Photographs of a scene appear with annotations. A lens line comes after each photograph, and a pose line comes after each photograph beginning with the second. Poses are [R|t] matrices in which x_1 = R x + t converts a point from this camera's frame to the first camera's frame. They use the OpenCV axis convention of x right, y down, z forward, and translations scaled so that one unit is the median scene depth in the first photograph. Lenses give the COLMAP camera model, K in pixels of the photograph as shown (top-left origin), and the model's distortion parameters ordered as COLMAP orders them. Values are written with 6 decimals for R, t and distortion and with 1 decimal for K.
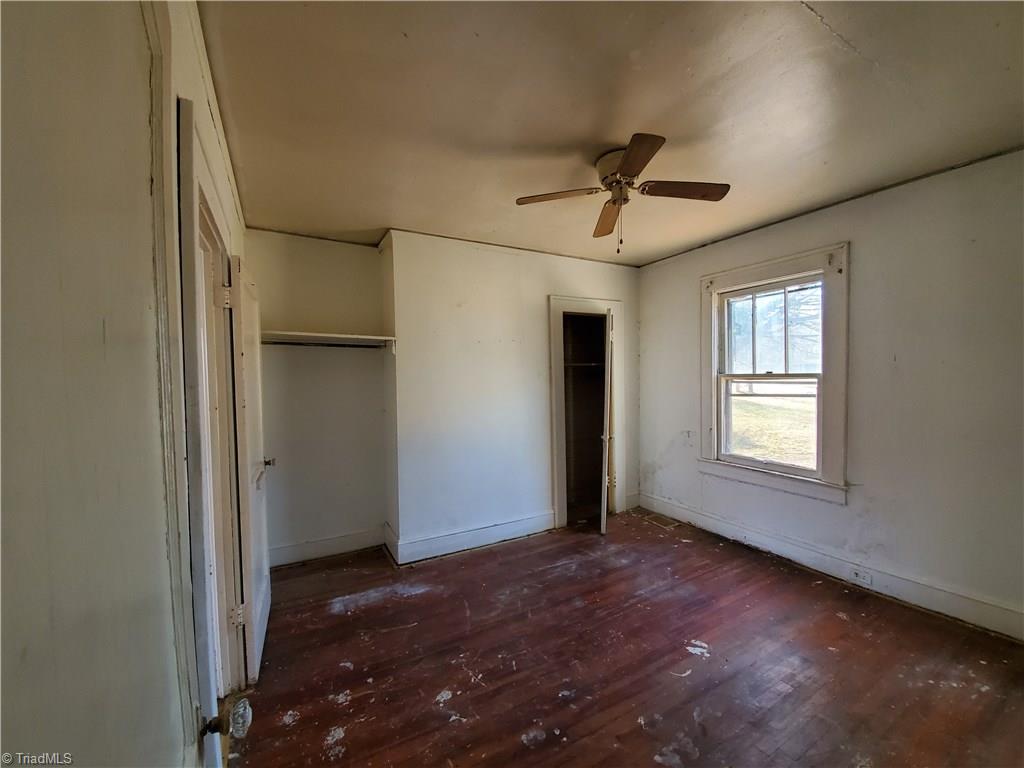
lens RADIAL K [[402.4, 0, 509.3], [0, 402.4, 386.5], [0, 0, 1]] dist [0.008808, -0.013739]
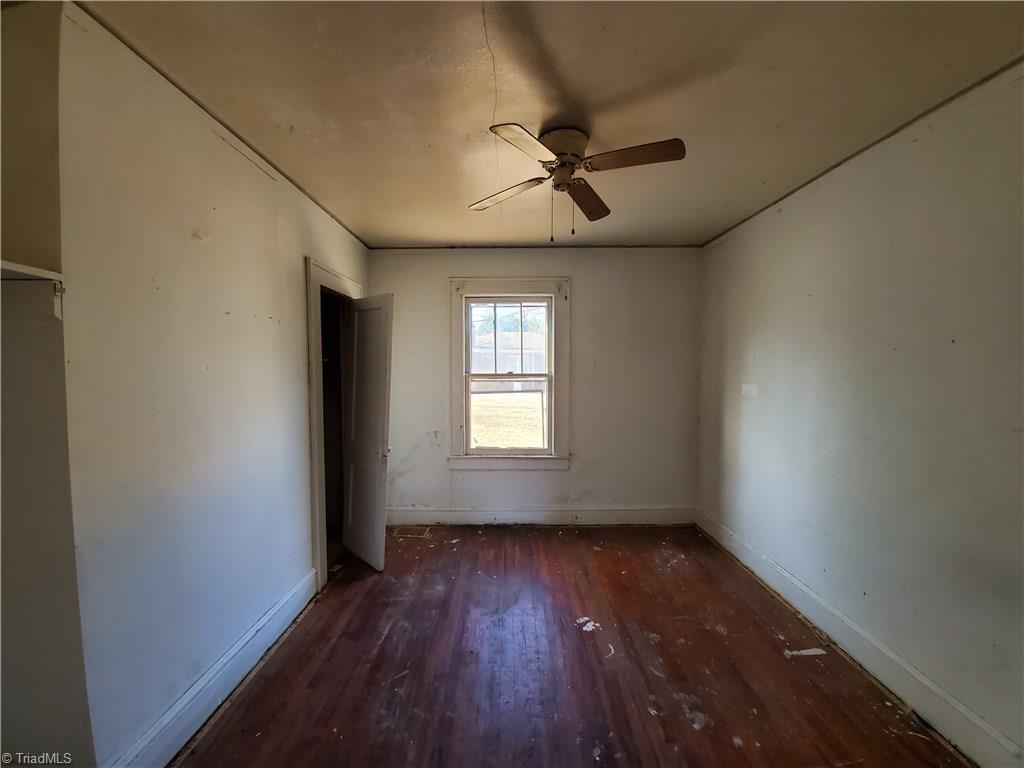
lens RADIAL K [[402.4, 0, 509.3], [0, 402.4, 386.5], [0, 0, 1]] dist [0.008808, -0.013739]
pose [[0.487292, -0.025076, 0.872879, -0.382535], [0.019993, 0.999646, 0.017556, -0.014716], [-0.873010, 0.008897, 0.487621, 0.424738]]
